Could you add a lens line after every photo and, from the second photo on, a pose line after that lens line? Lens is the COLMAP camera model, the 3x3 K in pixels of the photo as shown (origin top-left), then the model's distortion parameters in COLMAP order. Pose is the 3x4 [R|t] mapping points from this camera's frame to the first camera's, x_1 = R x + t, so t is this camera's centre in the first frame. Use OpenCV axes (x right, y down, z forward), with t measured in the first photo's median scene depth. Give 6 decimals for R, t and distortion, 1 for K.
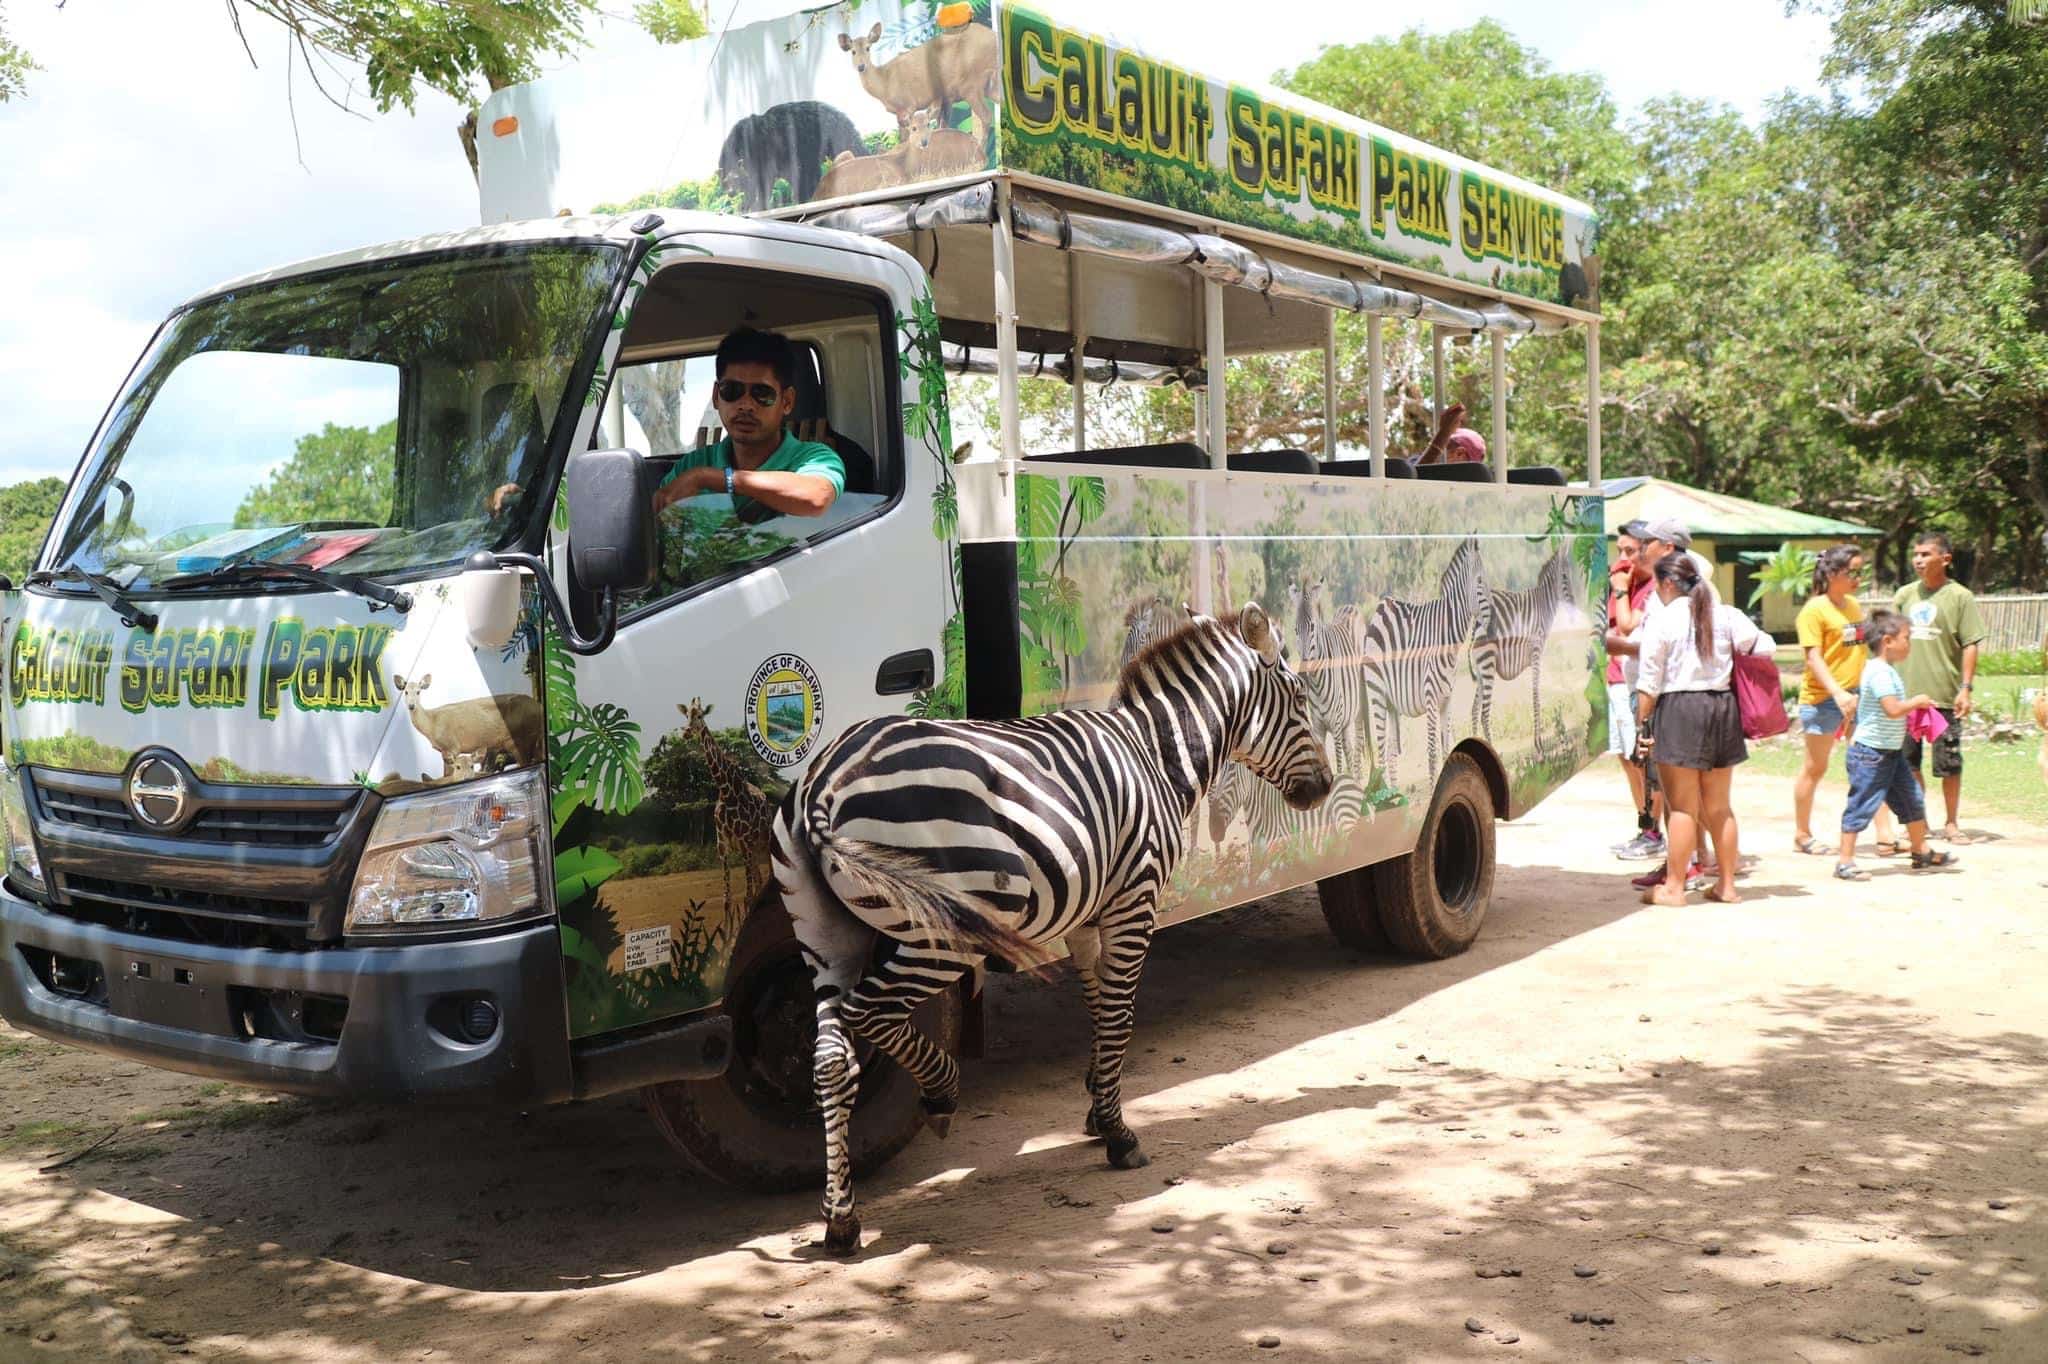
lens RADIAL K [[1989.0, 0, 1019.4], [0, 1989.0, 664.3], [0, 0, 1]] dist [-0.017231, 0.075906]
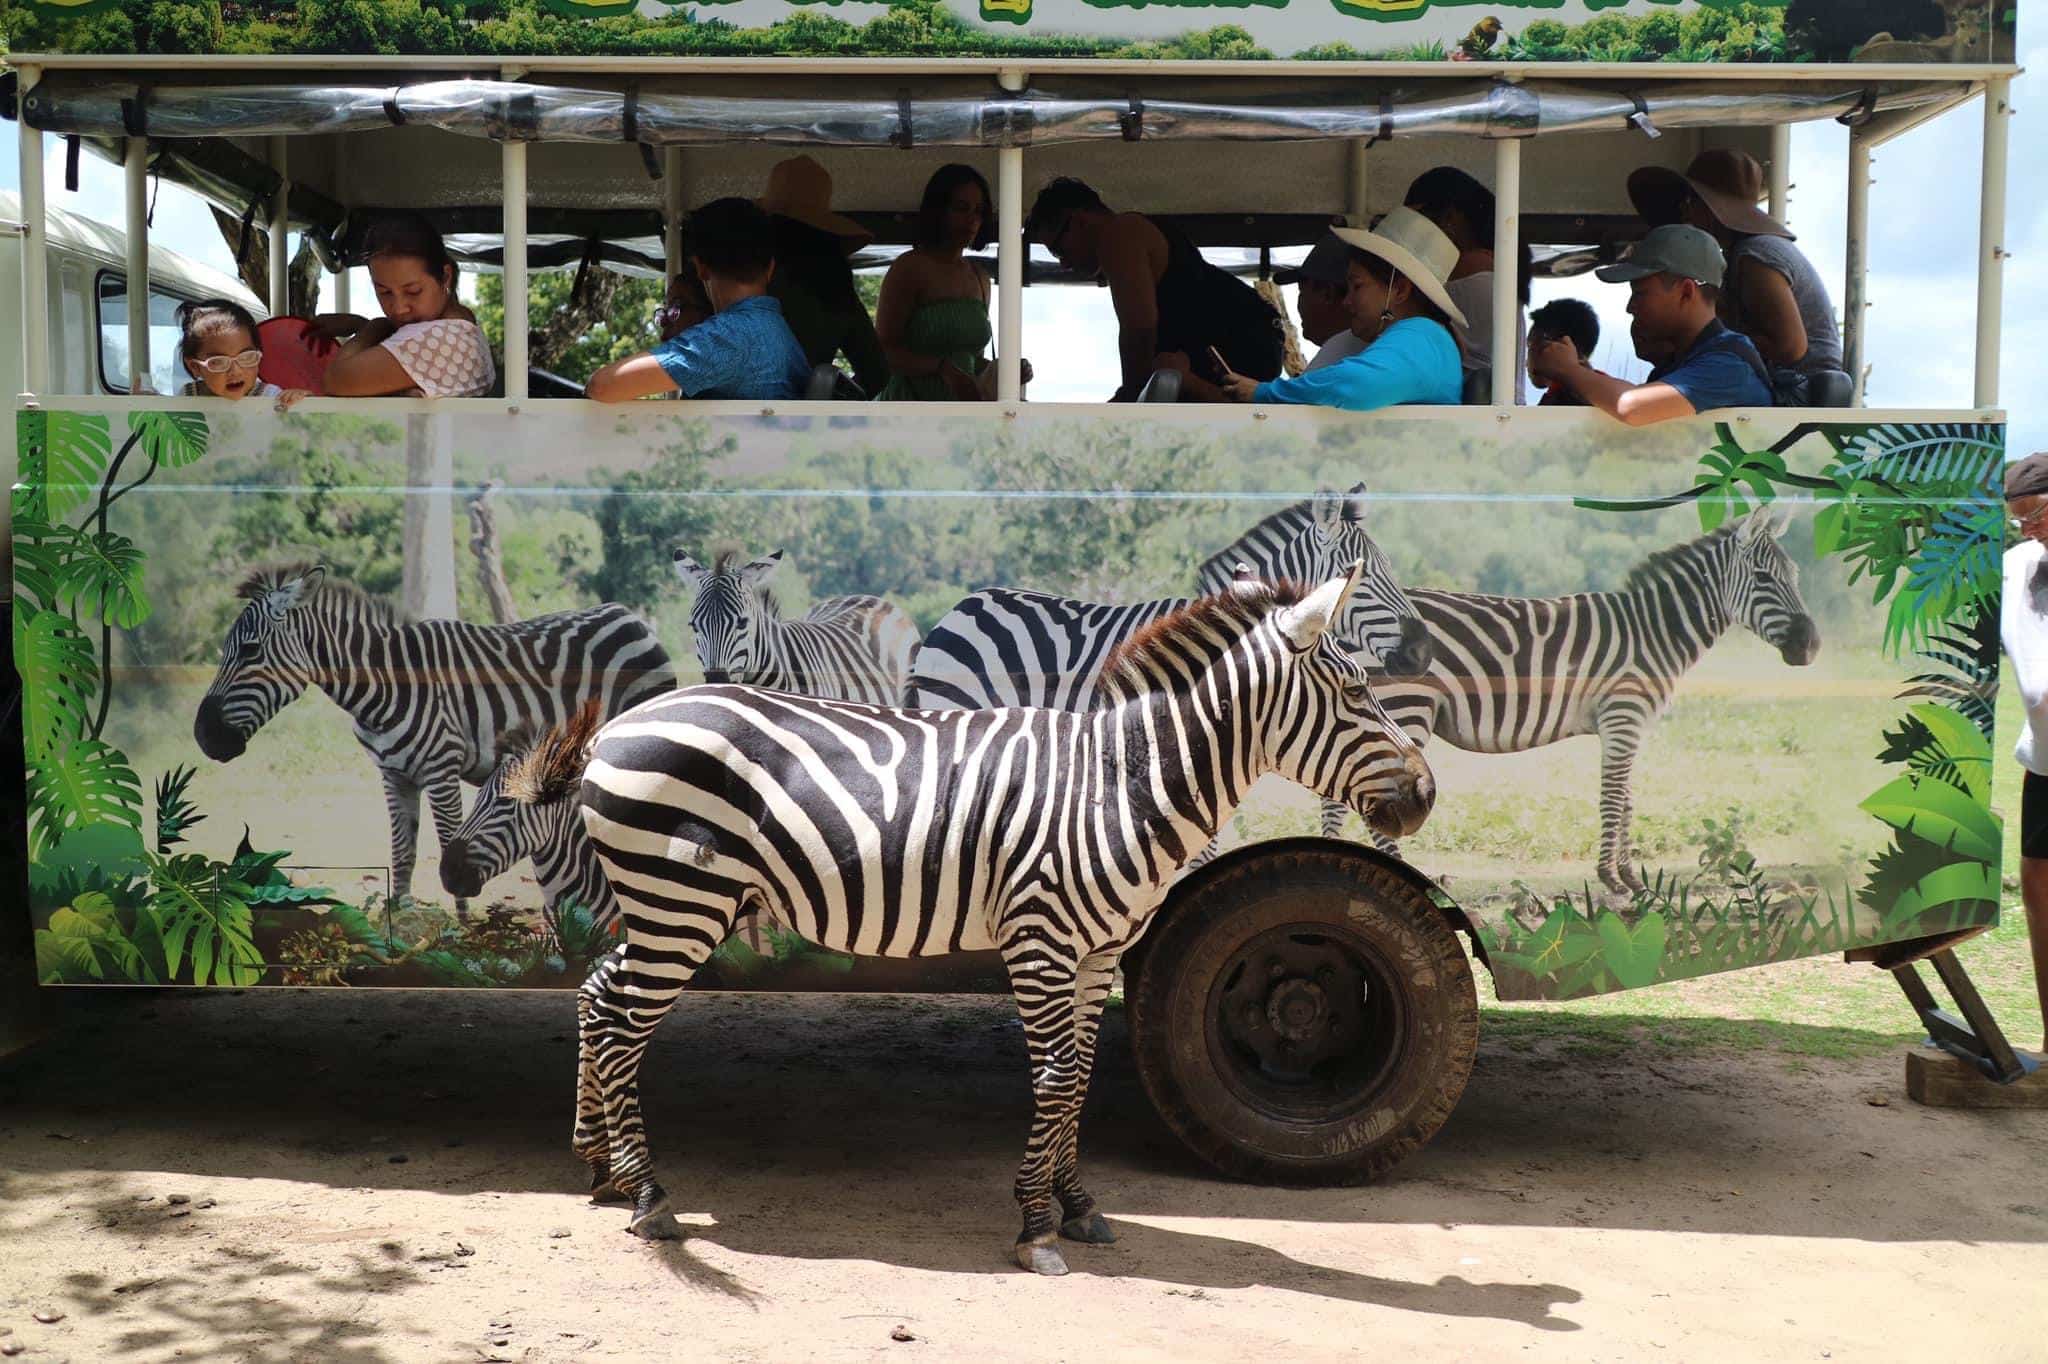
lens RADIAL K [[1415.4, 0, 1024.1], [0, 1415.4, 528.9], [0, 0, 1]] dist [0.006674, 0.004770]
pose [[0.575026, 0.064417, -0.815595, 0.620347], [-0.062608, 0.997437, 0.034638, -0.076675], [0.815736, 0.031145, 0.577585, 0.824495]]
